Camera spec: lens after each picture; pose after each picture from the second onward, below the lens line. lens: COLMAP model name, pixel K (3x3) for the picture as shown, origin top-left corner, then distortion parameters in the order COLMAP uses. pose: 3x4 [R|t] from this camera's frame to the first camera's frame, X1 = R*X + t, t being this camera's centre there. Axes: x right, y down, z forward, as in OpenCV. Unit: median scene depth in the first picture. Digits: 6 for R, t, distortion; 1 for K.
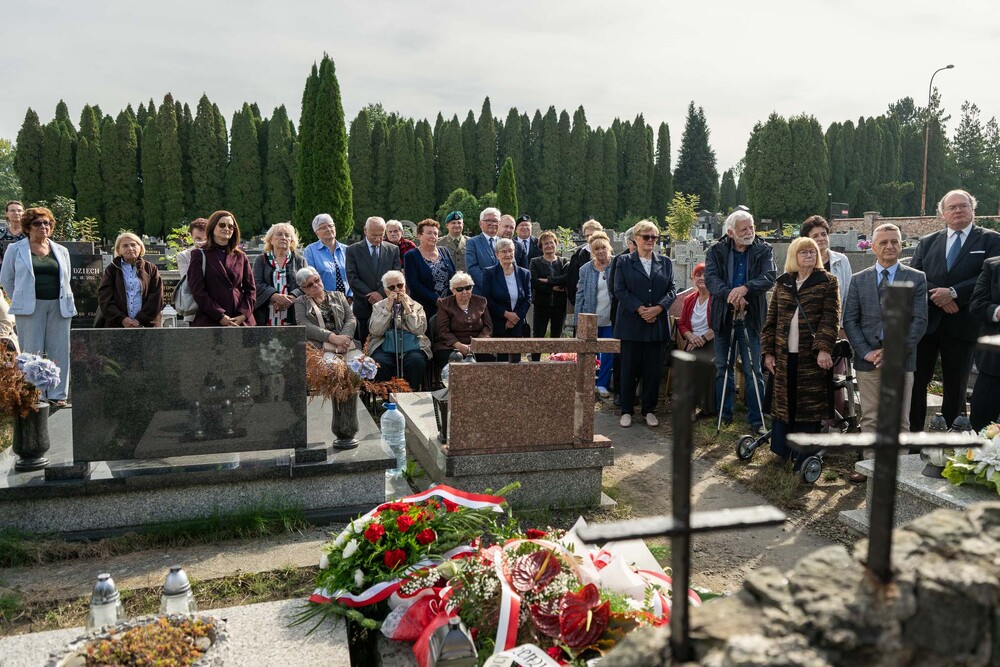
lens RADIAL K [[832.1, 0, 469.4], [0, 832.1, 309.9], [0, 0, 1]] dist [0.010541, -0.009375]
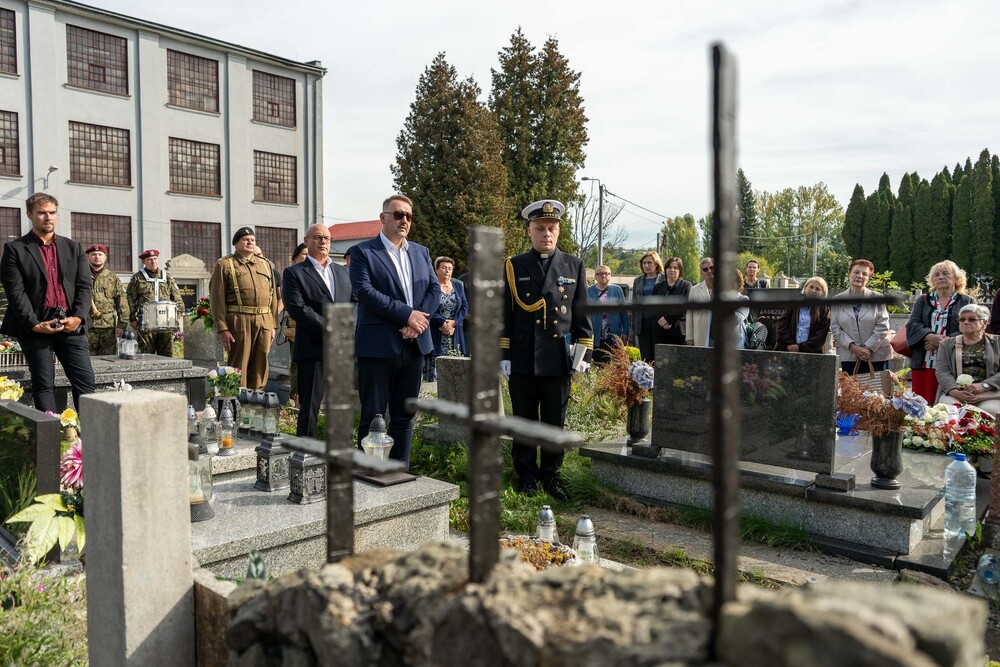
lens RADIAL K [[705.2, 0, 476.4], [0, 705.2, 331.1], [0, 0, 1]] dist [0.000322, -0.002228]
pose [[0.478642, 0.036192, -0.877264, 0.232947], [-0.074390, 0.997229, 0.000554, 0.015193], [0.874853, 0.064994, 0.480008, 0.137731]]
